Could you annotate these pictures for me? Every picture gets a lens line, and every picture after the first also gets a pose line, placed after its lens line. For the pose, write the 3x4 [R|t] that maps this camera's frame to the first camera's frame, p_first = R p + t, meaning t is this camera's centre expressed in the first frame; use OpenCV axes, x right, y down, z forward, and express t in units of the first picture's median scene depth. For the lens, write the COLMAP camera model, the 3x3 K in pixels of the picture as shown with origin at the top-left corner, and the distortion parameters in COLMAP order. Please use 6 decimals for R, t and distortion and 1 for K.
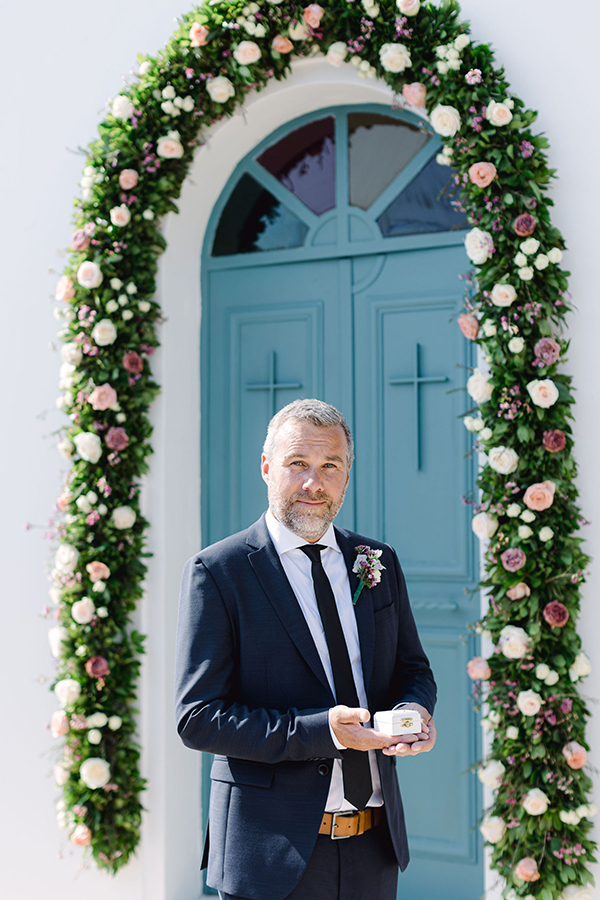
lens RADIAL K [[1317.2, 0, 297.4], [0, 1317.2, 456.2], [0, 0, 1]] dist [0.014061, 0.000000]
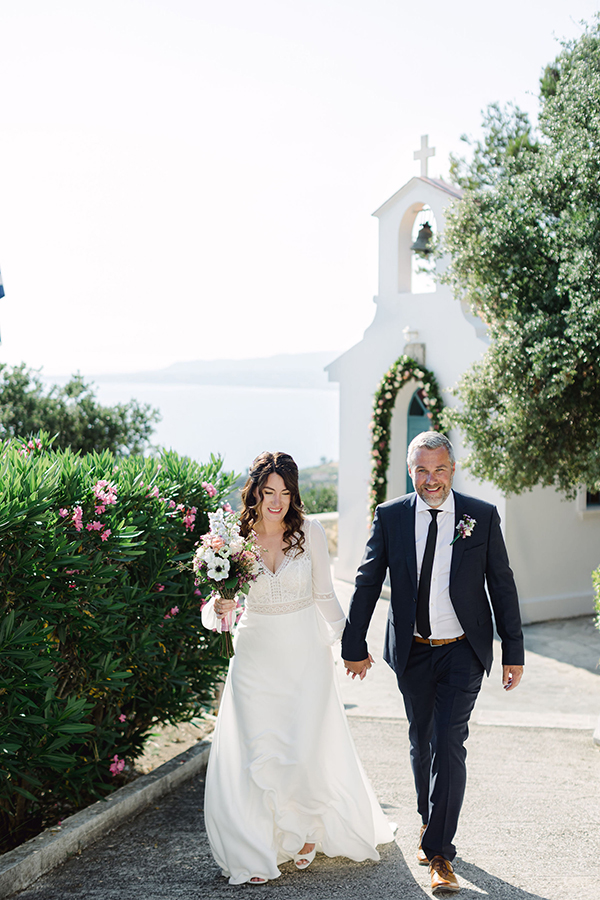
lens RADIAL K [[1317.2, 0, 301.7], [0, 1317.2, 449.6], [0, 0, 1]] dist [0.014061, 0.000000]
pose [[0.824139, 0.049074, -0.564258, 2.113485], [0.018675, 0.993343, 0.113668, -0.557619], [0.566080, -0.104215, 0.817736, -2.702492]]
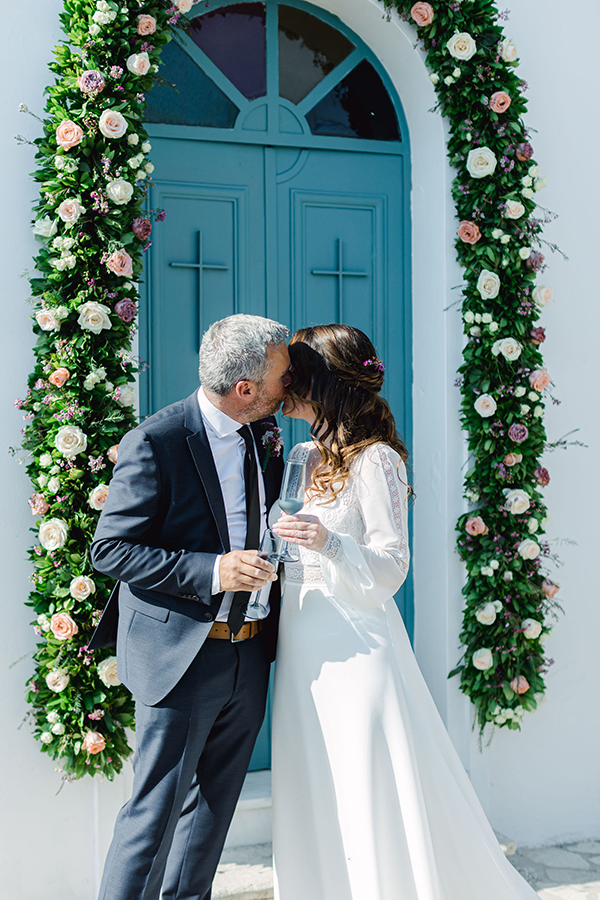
lens RADIAL K [[1266.6, 0, 273.9], [0, 1266.6, 451.2], [0, 0, 1]] dist [0.017439, 0.000000]
pose [[0.692757, -0.016435, 0.720984, -0.713202], [-0.032862, 0.997982, 0.054325, 0.034444], [-0.720422, -0.061327, 0.690819, 0.312403]]
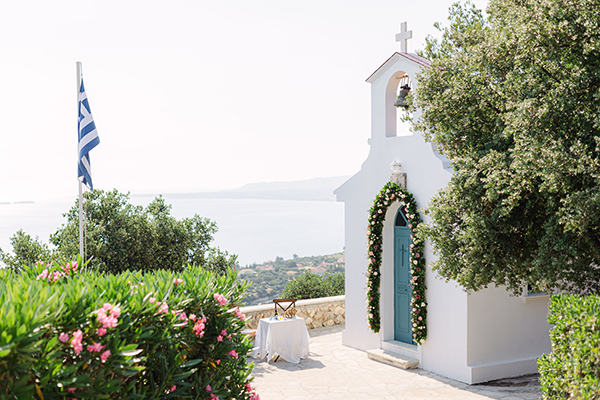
lens RADIAL K [[878.1, 0, 283.6], [0, 878.1, 196.8], [0, 0, 1]] dist [0.014061, 0.000000]
pose [[0.792698, 0.011802, -0.609500, 1.962325], [0.032388, 0.997585, 0.061440, -0.559322], [0.608753, -0.068444, 0.790402, -2.367910]]
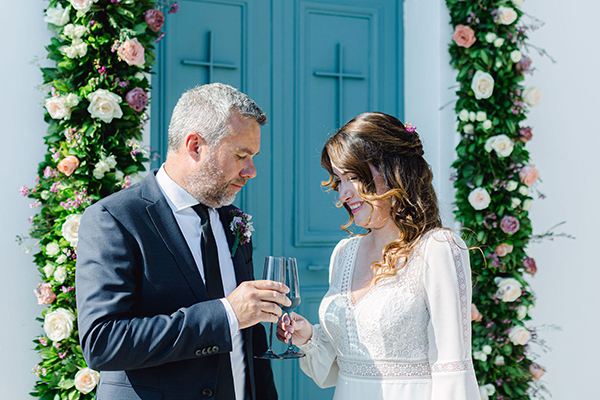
lens RADIAL K [[878.1, 0, 283.0], [0, 878.1, 195.8], [0, 0, 1]] dist [0.014061, 0.000000]
pose [[0.668430, 0.019245, 0.743526, -0.531385], [-0.043919, 0.998942, 0.013627, 0.042034], [-0.742477, -0.041764, 0.668568, 0.516168]]
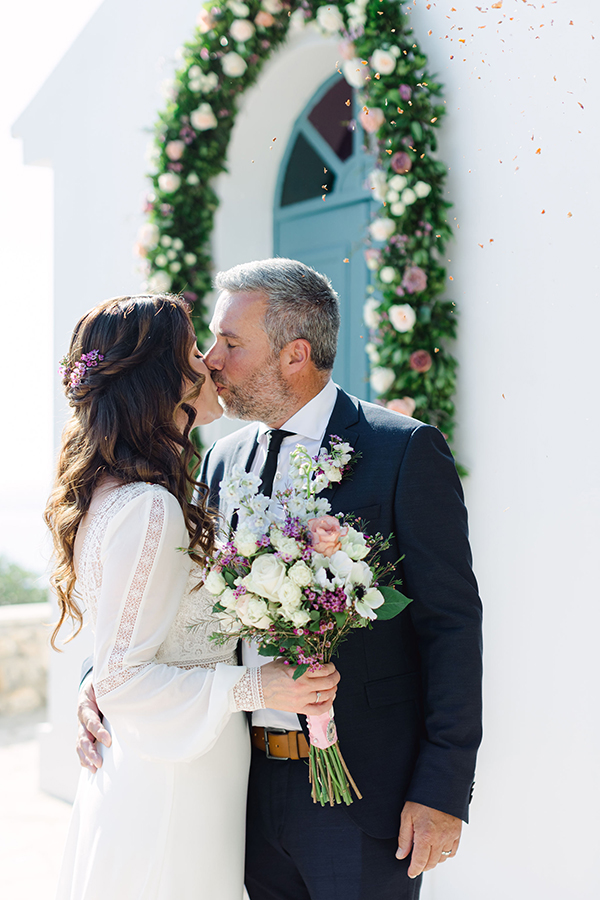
lens RADIAL K [[1439.0, 0, 288.9], [0, 1439.0, 479.7], [0, 0, 1]] dist [0.028952, 0.000000]
pose [[0.877658, 0.008008, -0.479220, 0.582687], [0.014305, 0.998977, 0.042893, 0.028970], [0.479073, -0.044501, 0.876646, -0.088425]]
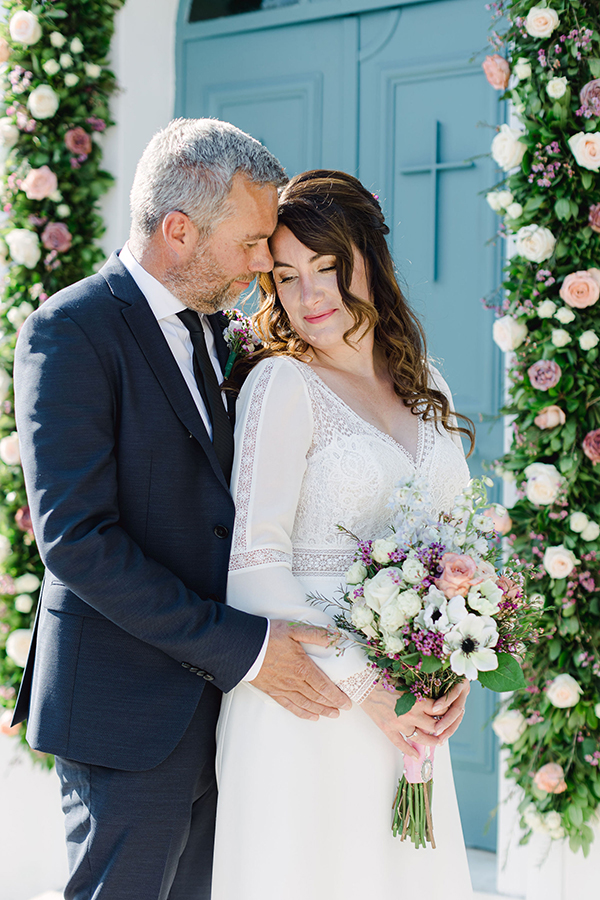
lens RADIAL K [[1317.2, 0, 299.7], [0, 1317.2, 456.2], [0, 0, 1]] dist [0.014061, 0.000000]
pose [[0.998401, 0.021338, -0.052337, 0.055536], [-0.018678, 0.998534, 0.050805, 0.077393], [0.053345, -0.049747, 0.997336, 0.203550]]
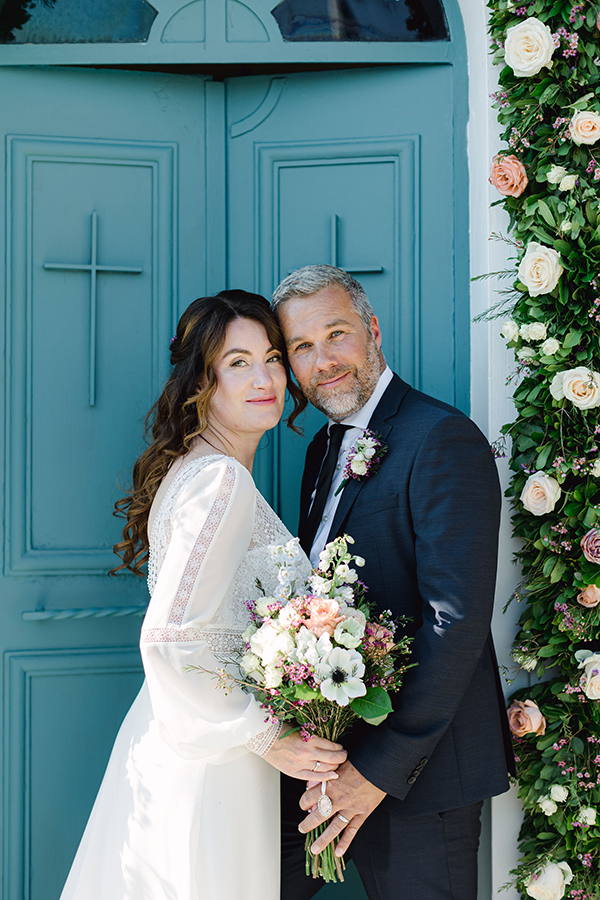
lens RADIAL K [[1317.2, 0, 306.2], [0, 1317.2, 445.1], [0, 0, 1]] dist [0.014061, 0.000000]
pose [[0.901208, 0.008775, 0.433297, -0.206415], [-0.019998, 0.999572, 0.021351, 0.016757], [-0.432925, -0.027907, 0.900998, 0.425150]]
